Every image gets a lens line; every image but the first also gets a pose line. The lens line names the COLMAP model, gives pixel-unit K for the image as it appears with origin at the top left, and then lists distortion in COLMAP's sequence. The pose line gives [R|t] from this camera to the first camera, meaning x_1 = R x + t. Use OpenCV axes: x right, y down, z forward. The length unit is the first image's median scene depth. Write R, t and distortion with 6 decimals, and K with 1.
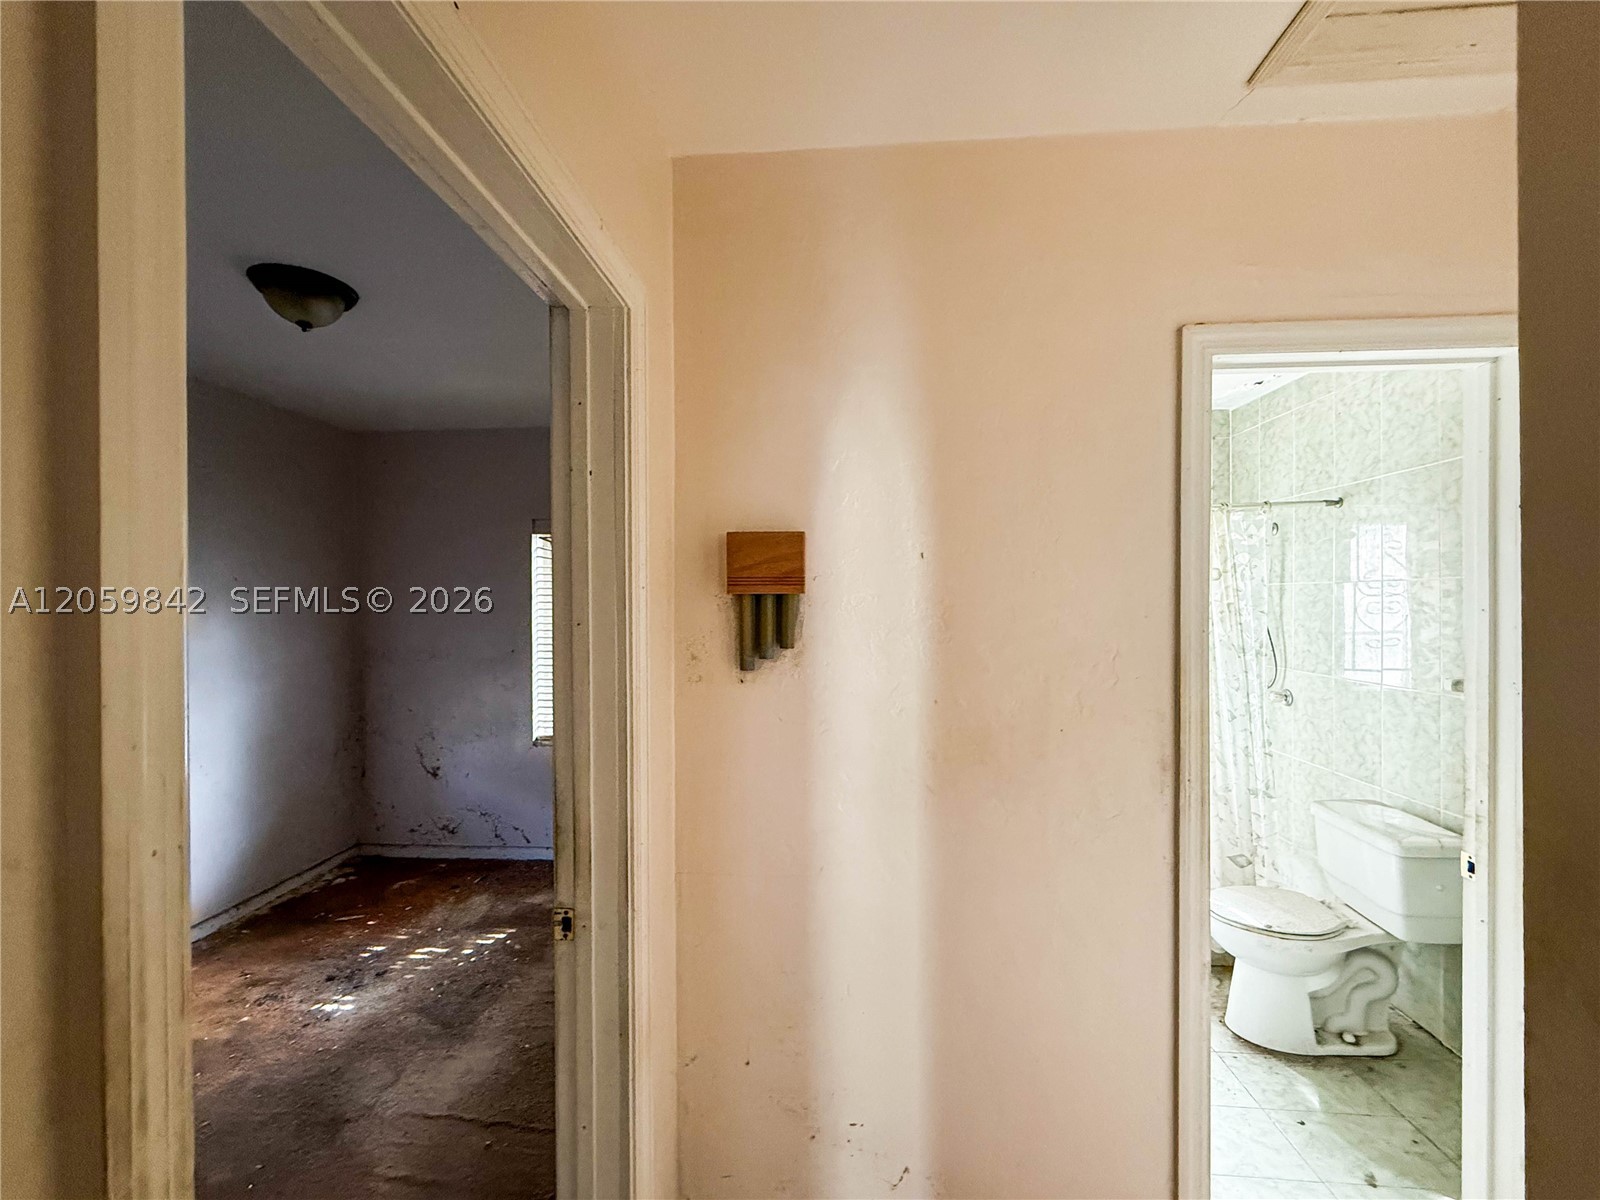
lens RADIAL K [[651.7, 0, 806.3], [0, 651.7, 595.3], [0, 0, 1]] dist [-0.005582, -0.000530]
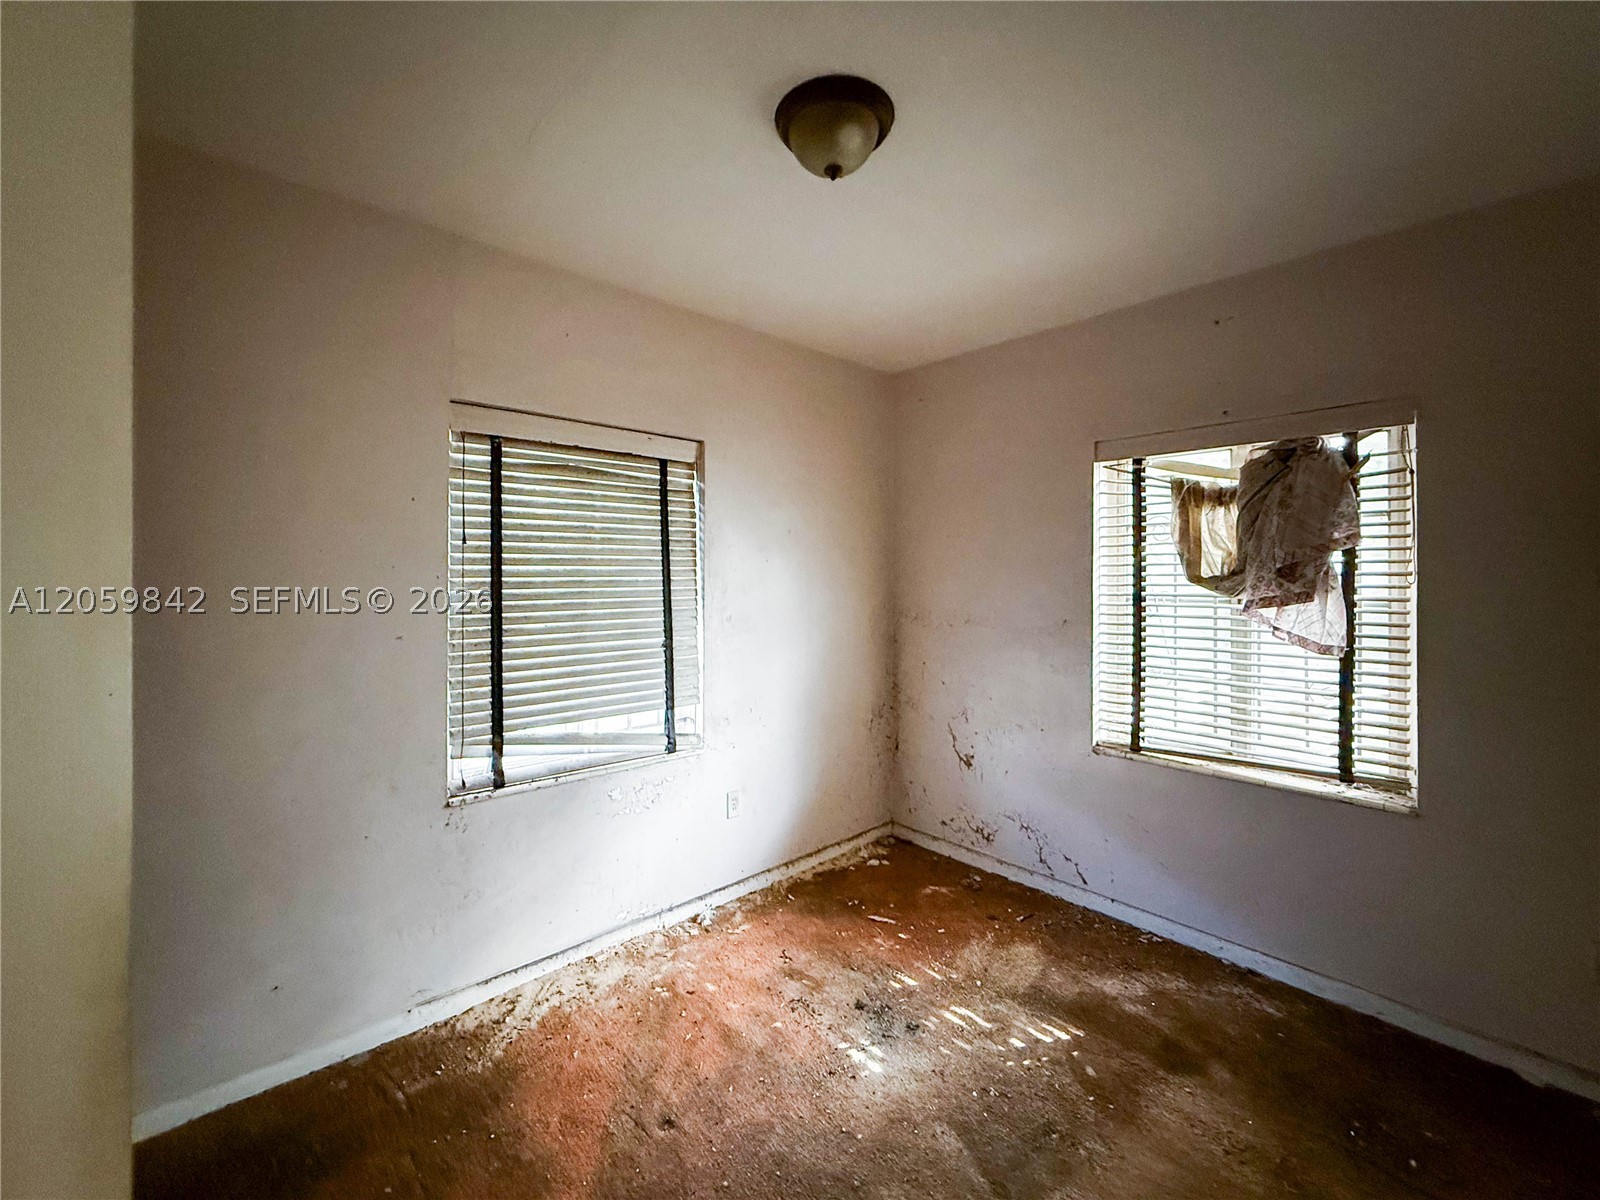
lens RADIAL K [[651.7, 0, 792.1], [0, 651.7, 585.8], [0, 0, 1]] dist [-0.005582, -0.000530]
pose [[0.724503, 0.019940, -0.688983, -0.203874], [-0.002133, 0.999642, 0.026688, 0.031934], [0.689268, -0.017866, 0.724286, 0.301618]]
